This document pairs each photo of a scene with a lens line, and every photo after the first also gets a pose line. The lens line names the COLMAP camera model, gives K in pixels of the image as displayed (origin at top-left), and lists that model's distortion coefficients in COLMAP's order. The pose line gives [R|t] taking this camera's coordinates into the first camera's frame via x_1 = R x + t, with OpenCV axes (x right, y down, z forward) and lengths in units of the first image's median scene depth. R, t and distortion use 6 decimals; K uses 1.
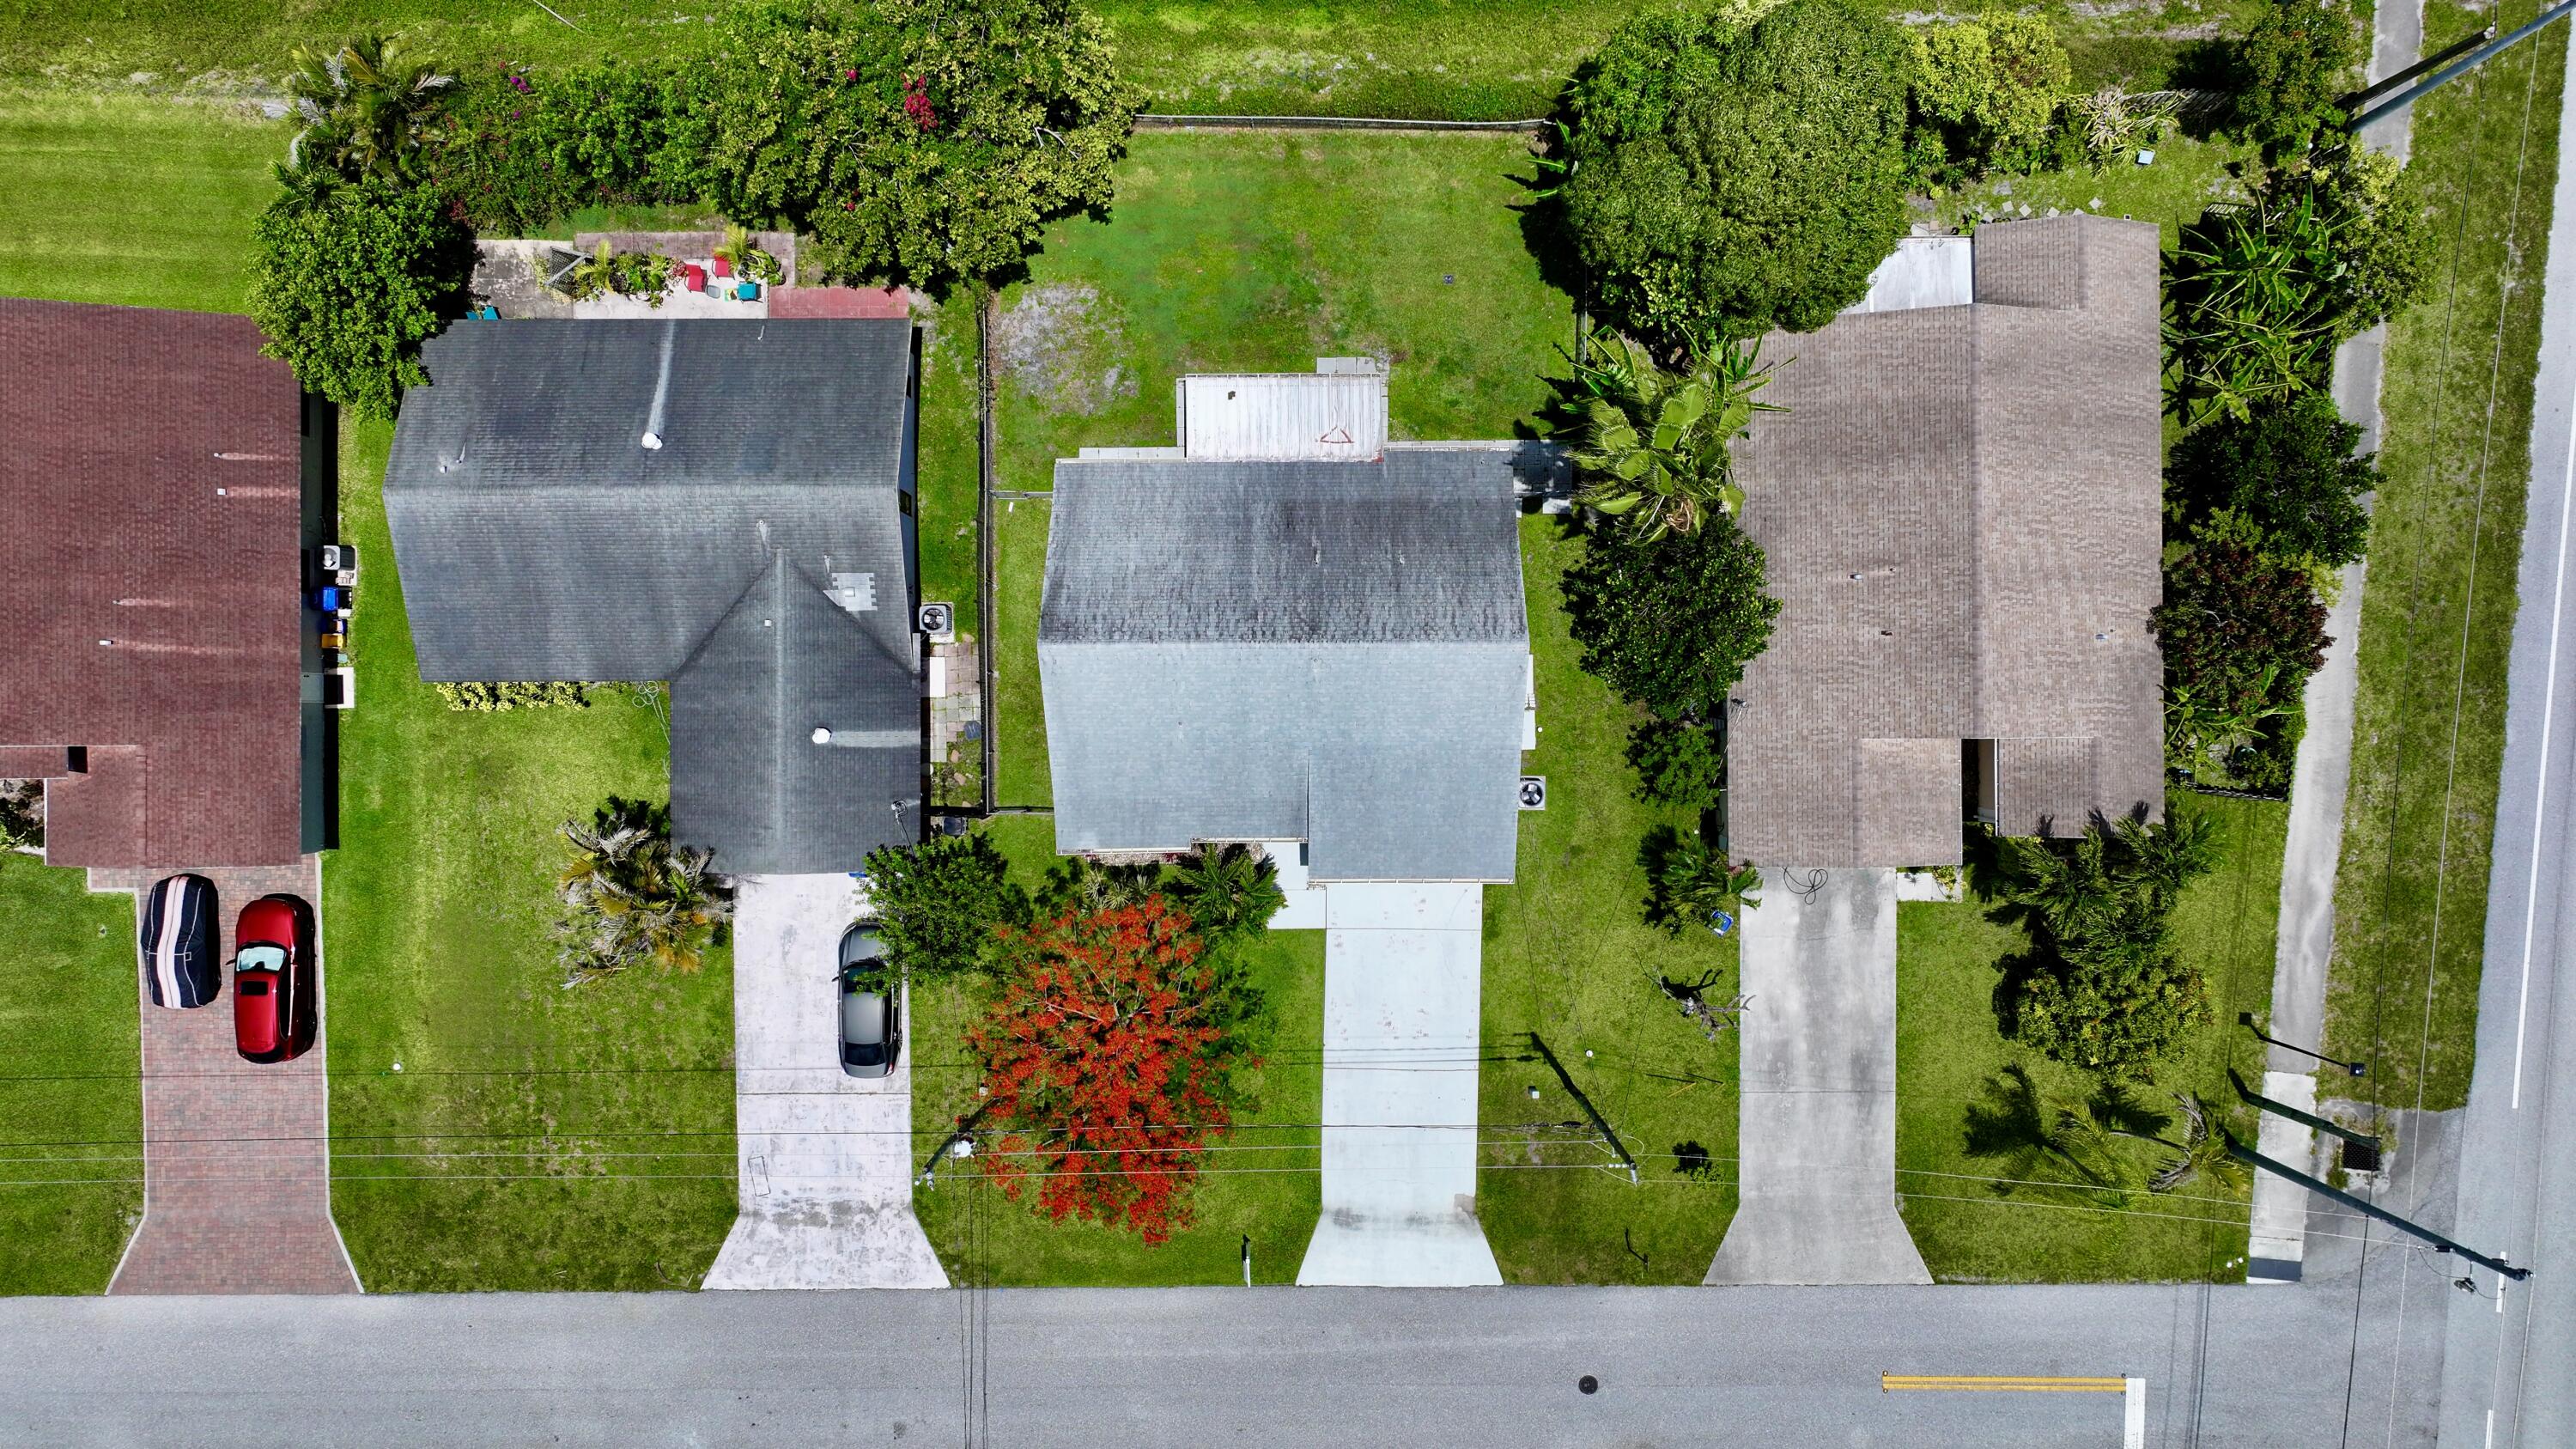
lens RADIAL K [[1807.9, 0, 1297.6], [0, 1807.9, 712.2], [0, 0, 1]] dist [0.003680, 0.009660]
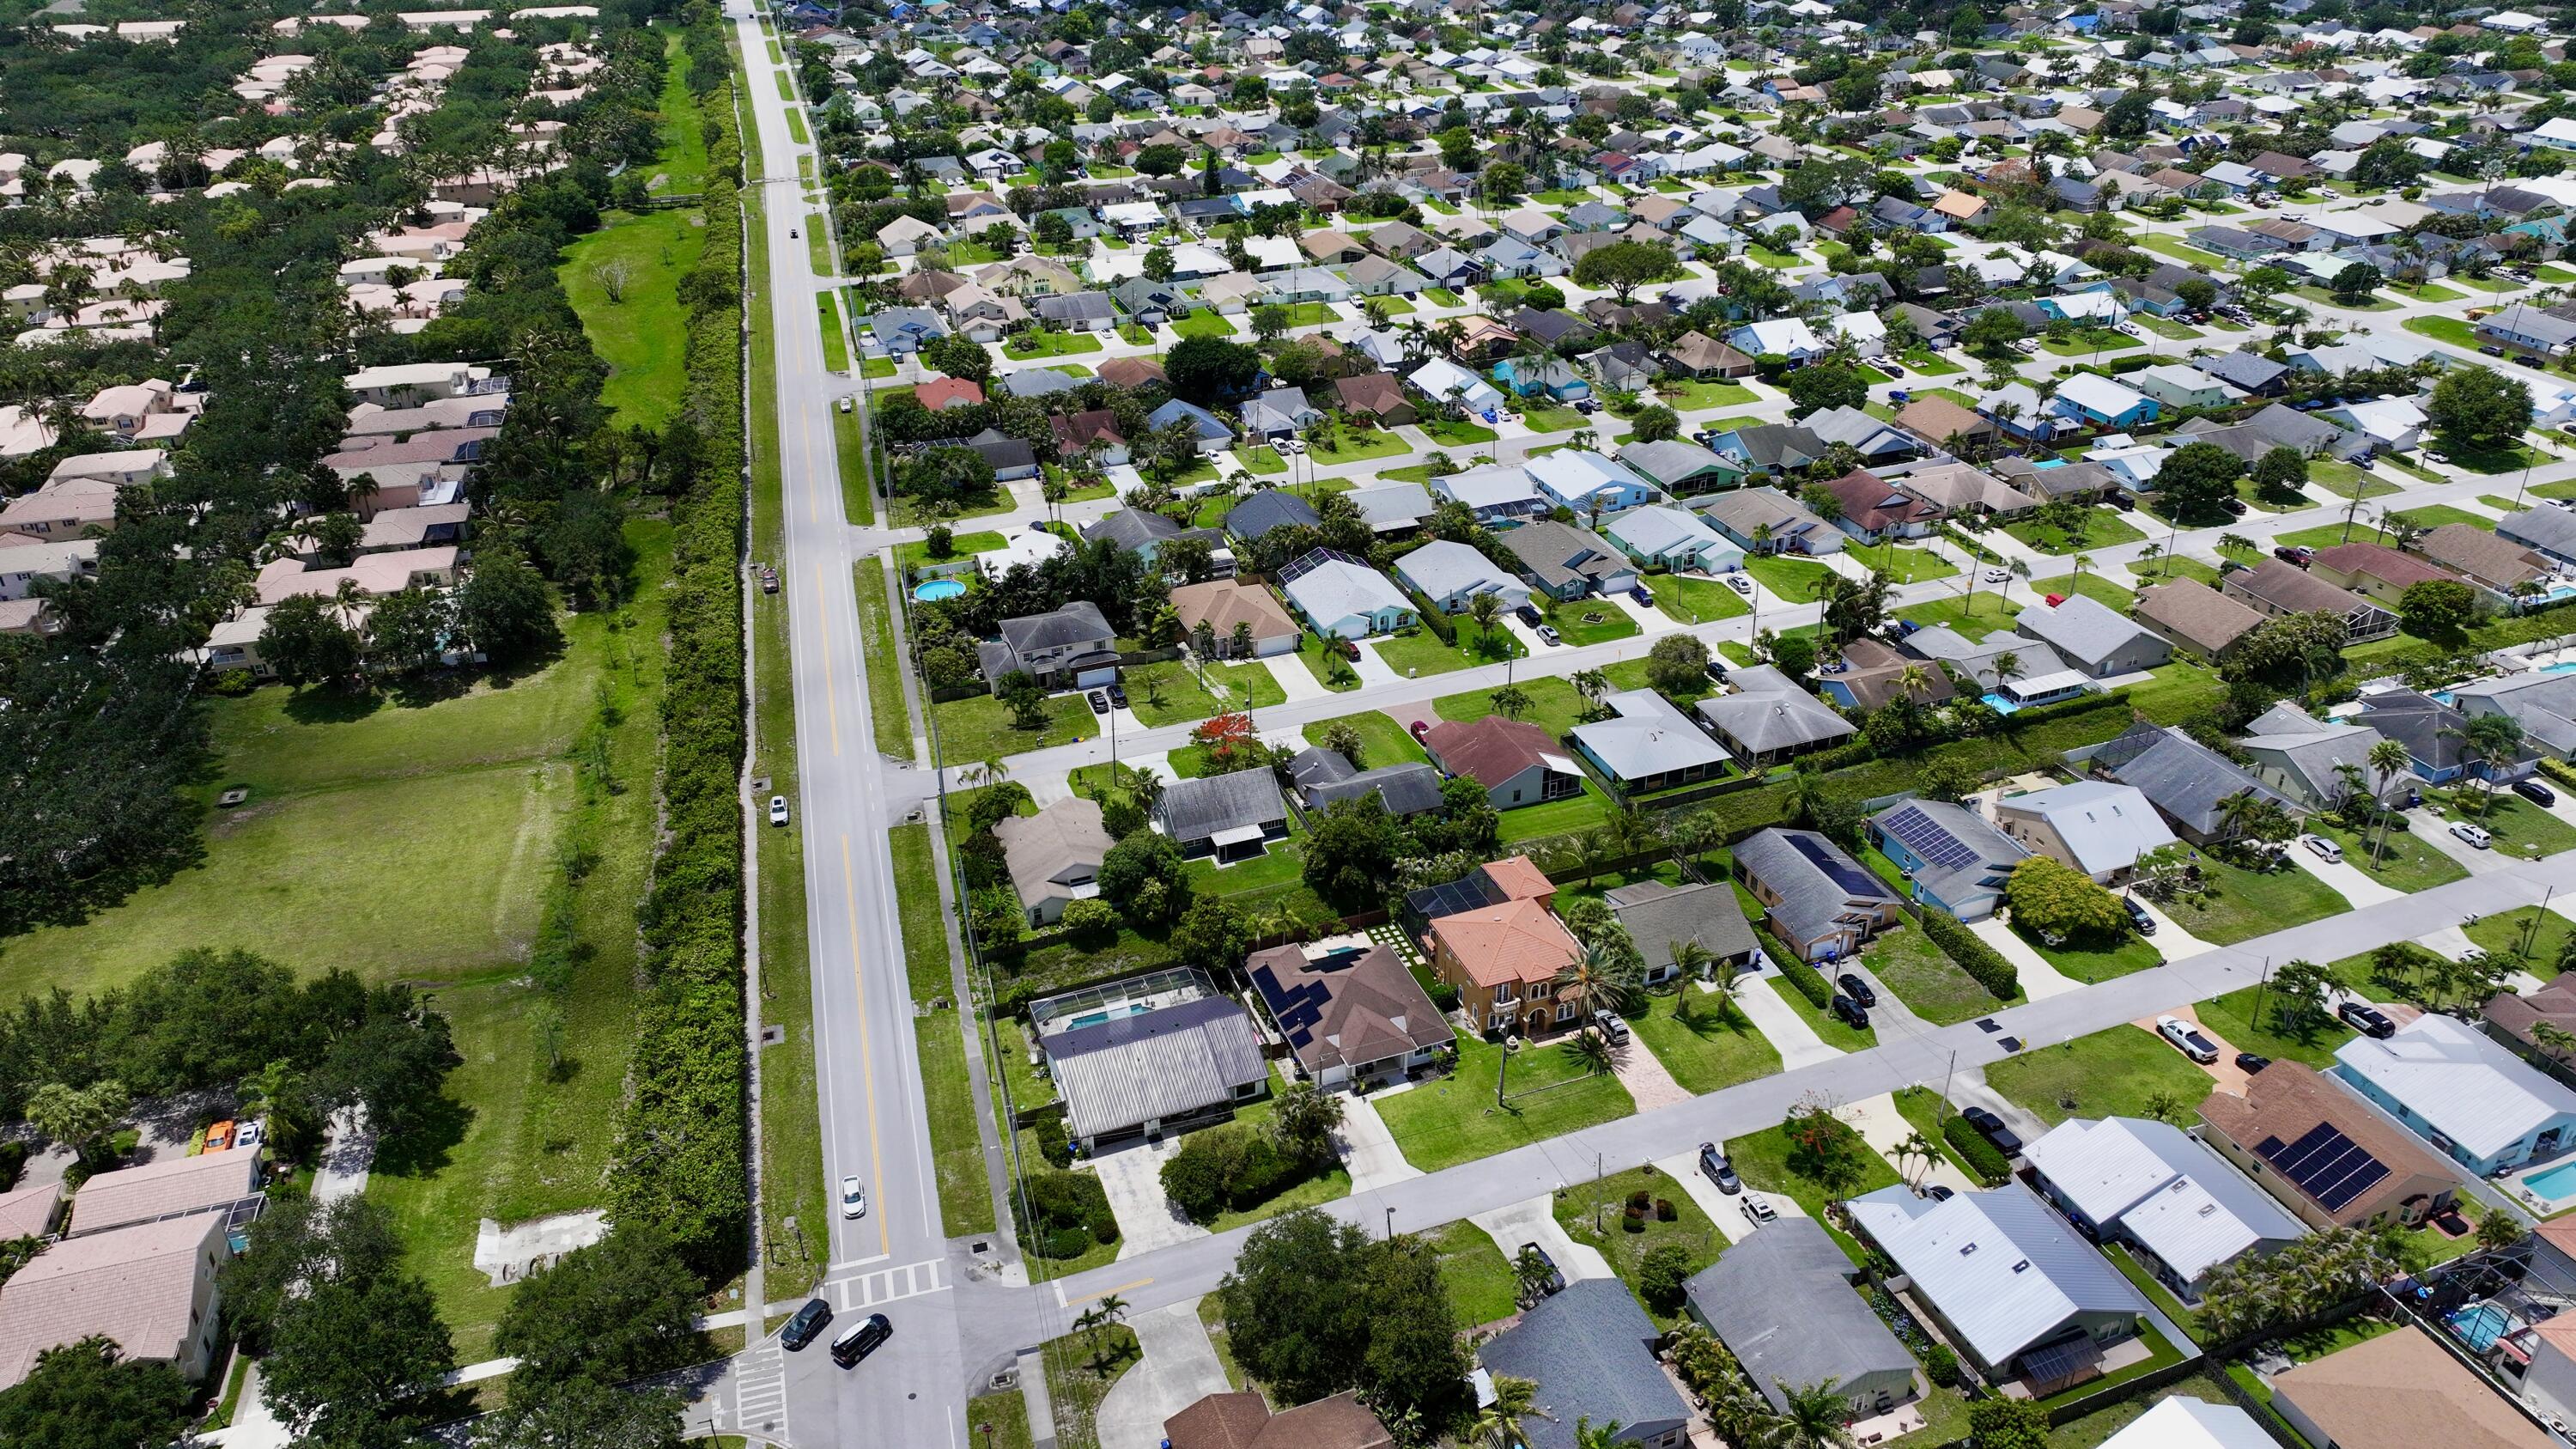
lens RADIAL K [[1801.3, 0, 1297.5], [0, 1801.3, 718.4], [0, 0, 1]] dist [0.005297, 0.002907]
pose [[-0.935693, 0.178520, -0.304319, 0.952478], [-0.352596, -0.442663, 0.824455, -3.119920], [0.012471, 0.878738, 0.477141, -1.007270]]
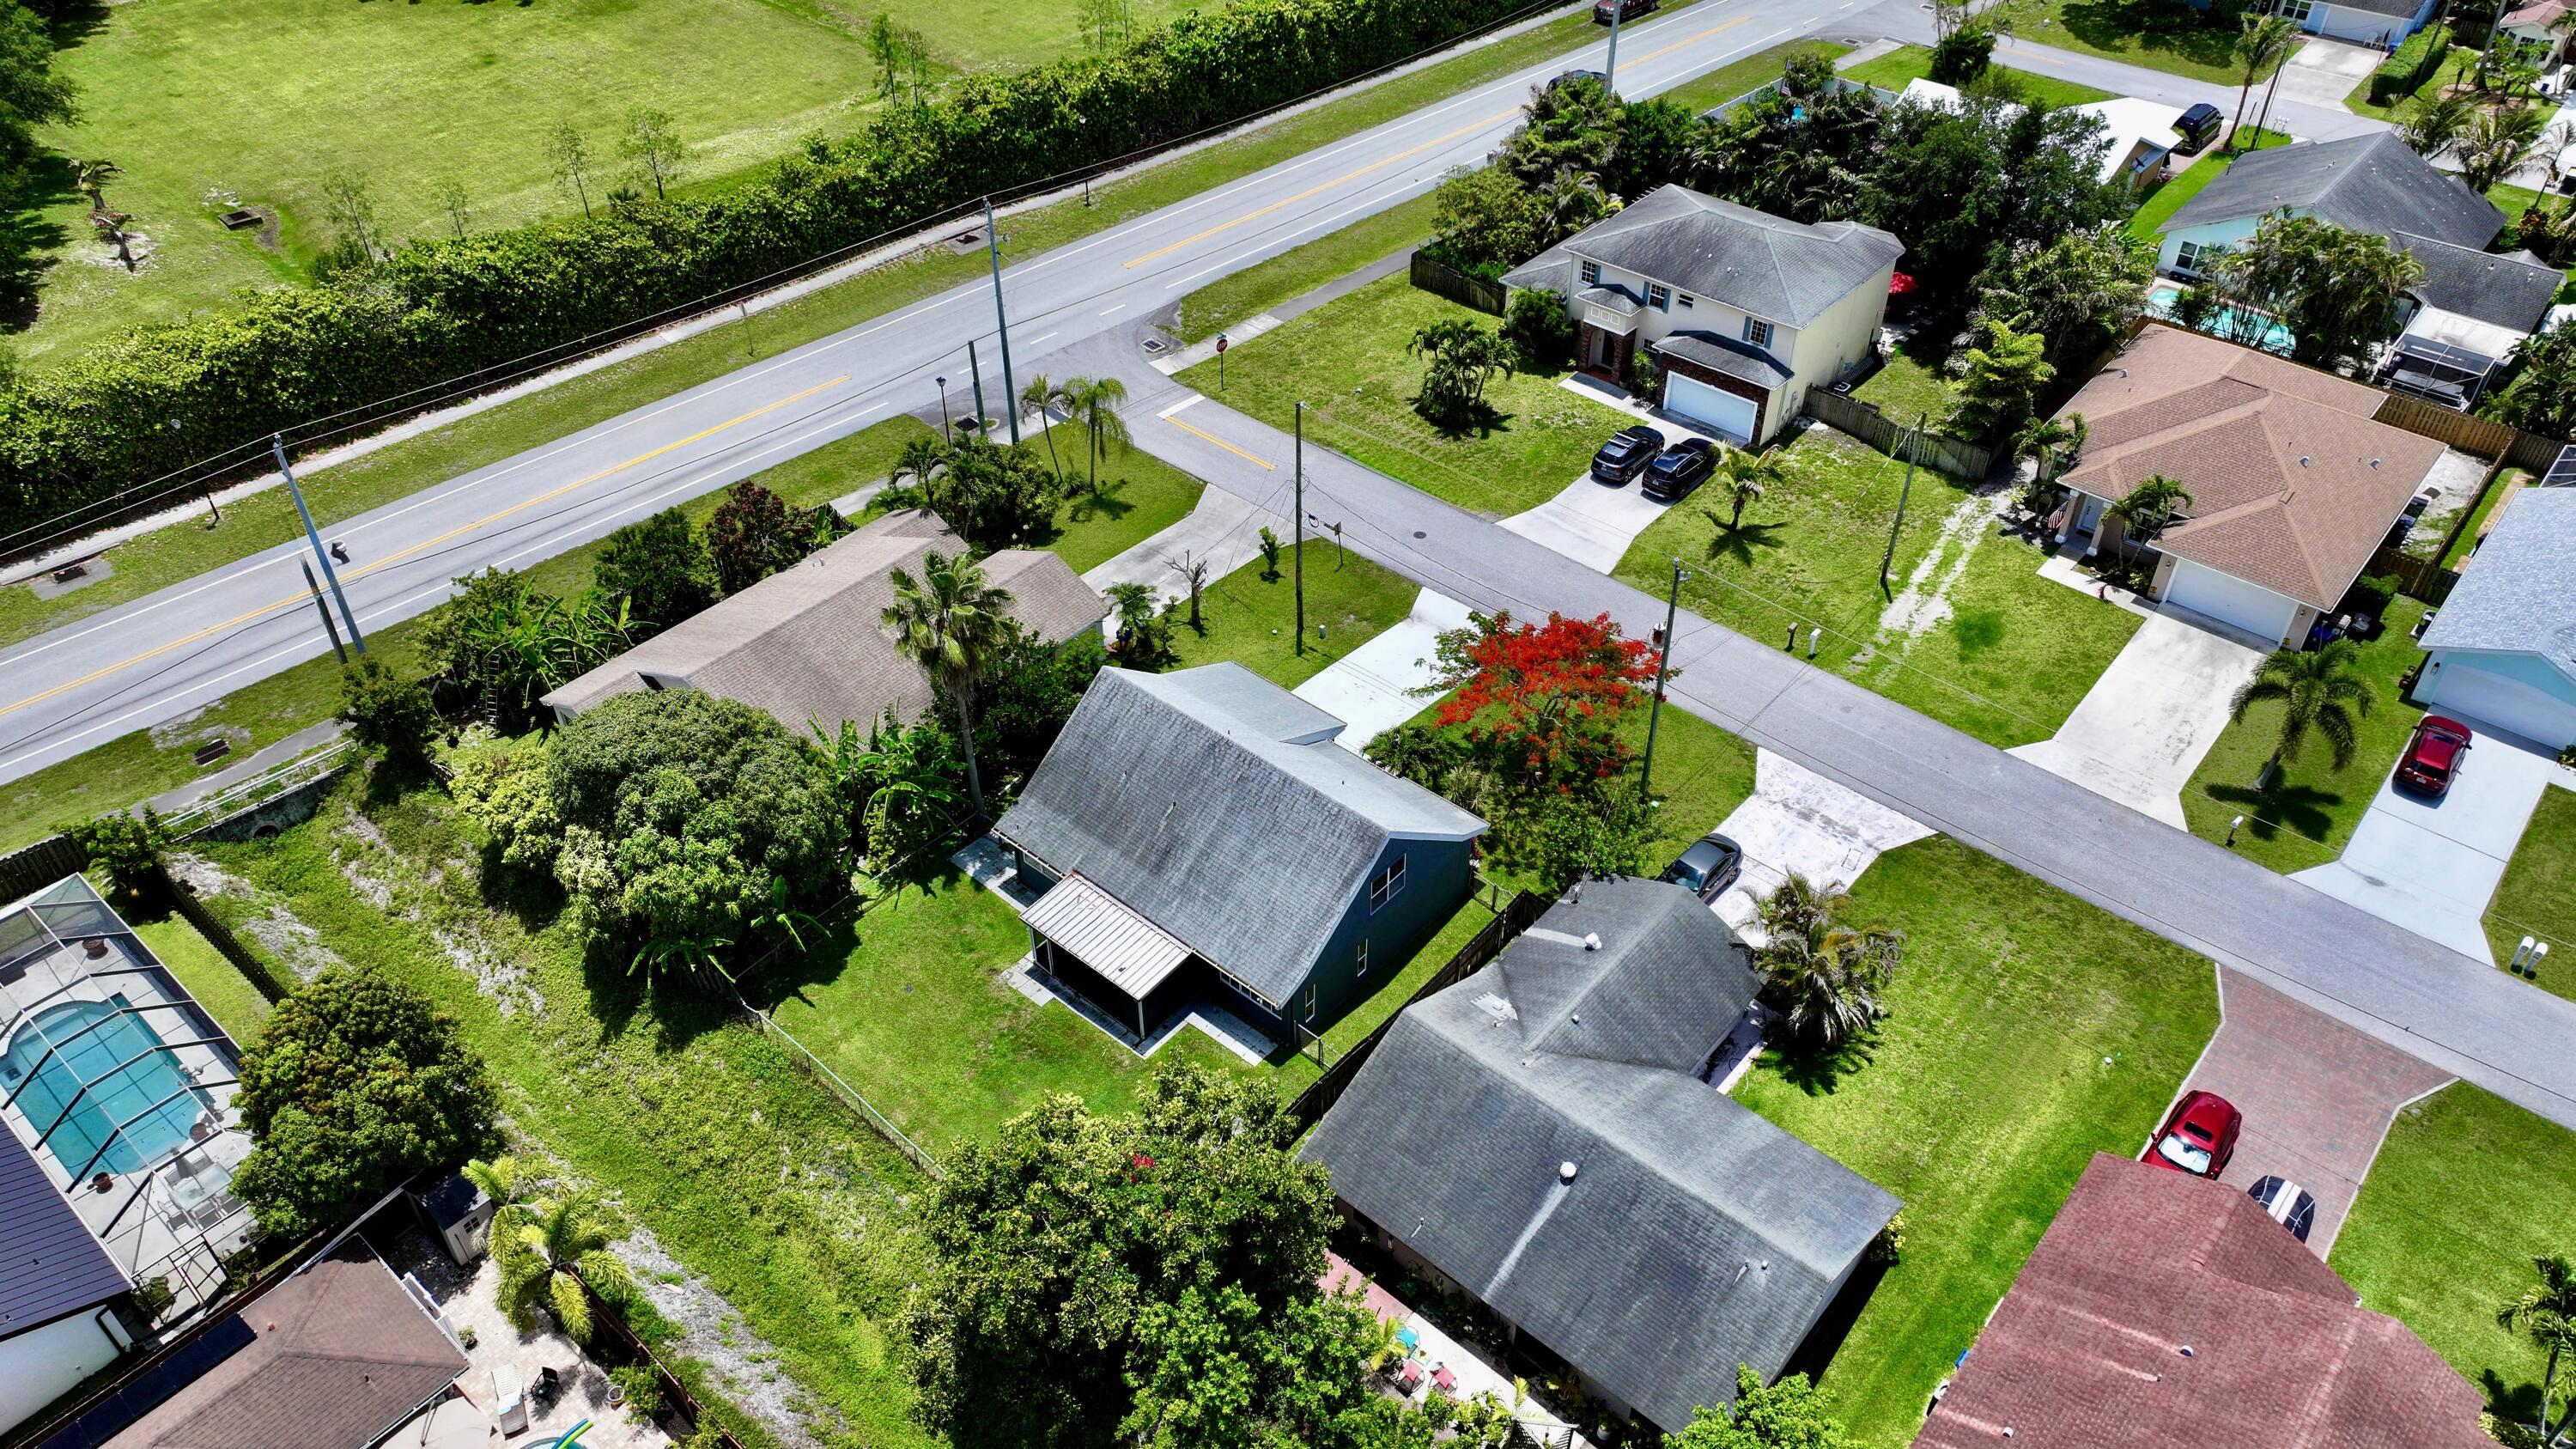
lens RADIAL K [[1807.9, 0, 1297.6], [0, 1807.9, 712.2], [0, 0, 1]] dist [0.003680, 0.009660]
pose [[-0.754338, -0.415930, 0.507914, -0.593716], [0.656477, -0.473811, 0.586976, -0.656007], [-0.003486, 0.776212, 0.630462, 0.159417]]
